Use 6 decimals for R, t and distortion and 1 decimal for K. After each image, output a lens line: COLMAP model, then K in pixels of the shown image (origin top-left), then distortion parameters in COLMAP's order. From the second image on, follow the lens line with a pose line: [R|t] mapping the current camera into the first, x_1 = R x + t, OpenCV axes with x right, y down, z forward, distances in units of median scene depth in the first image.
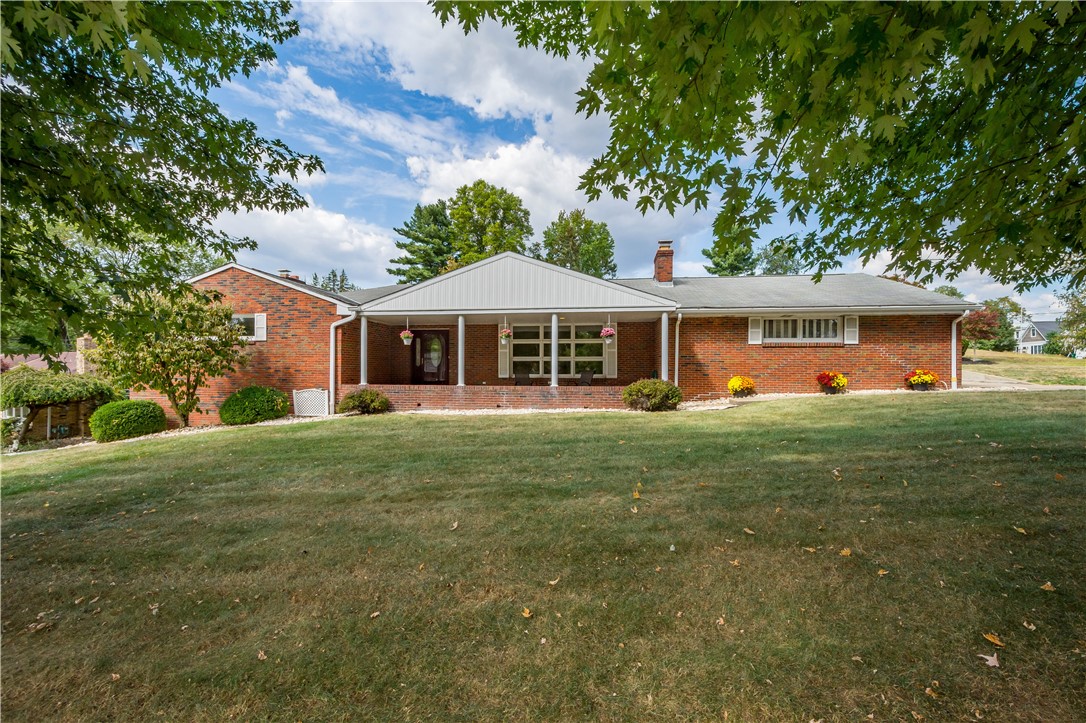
lens RADIAL K [[475.9, 0, 547.4], [0, 475.9, 367.5], [0, 0, 1]] dist [0.000971, 0.000400]
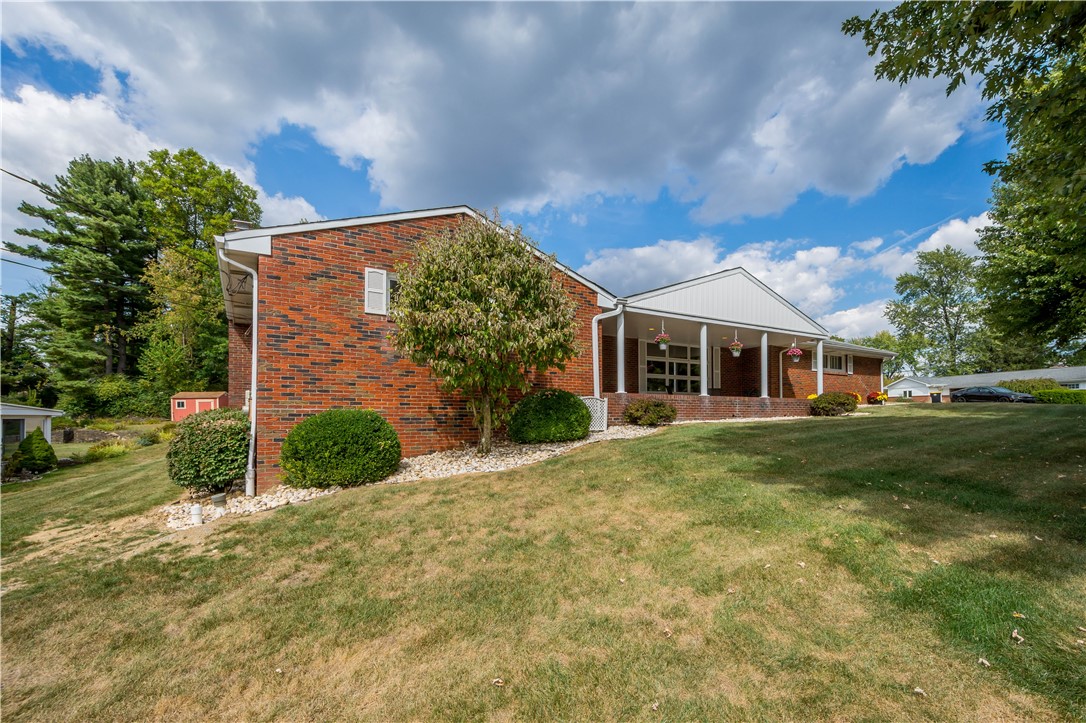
lens RADIAL K [[483.2, 0, 540.4], [0, 483.2, 413.5], [0, 0, 1]] dist [-0.004372, -0.000283]
pose [[0.783048, -0.002707, 0.621955, -0.941967], [-0.000780, 0.999985, 0.005334, 0.061124], [-0.621961, -0.004662, 0.783035, 0.383252]]
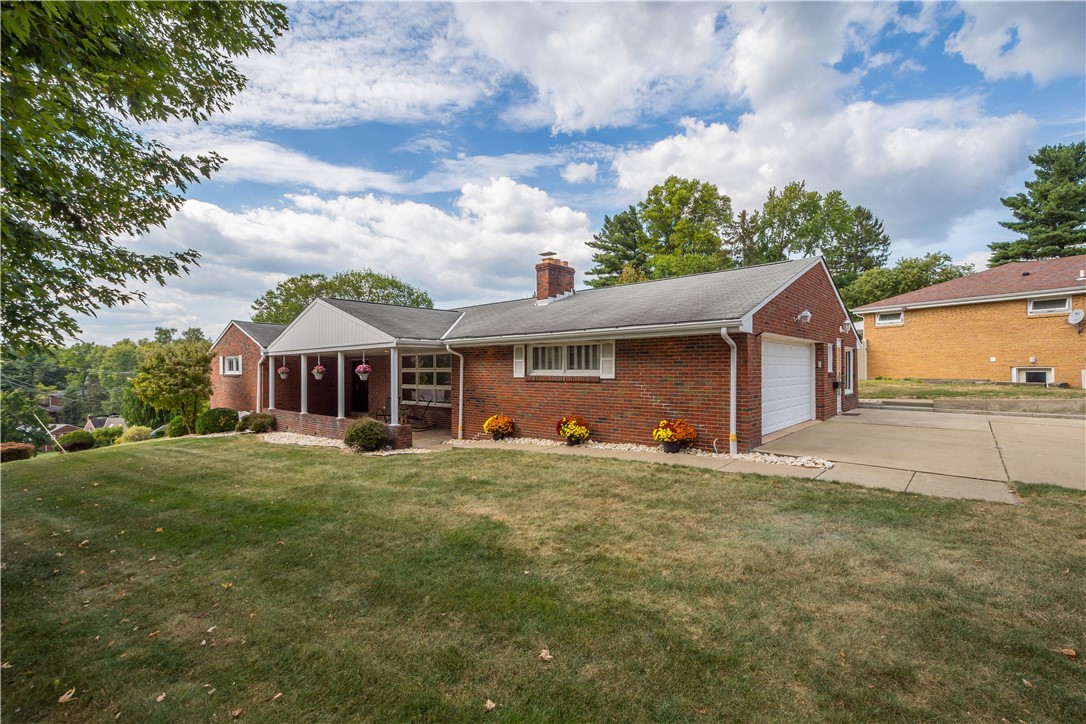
lens RADIAL K [[475.9, 0, 537.5], [0, 475.9, 368.1], [0, 0, 1]] dist [0.000971, 0.000400]
pose [[0.818968, -0.009896, -0.573755, 0.945554], [0.011213, 0.999936, -0.001241, -0.064012], [0.573730, -0.005417, 0.819026, 0.332368]]
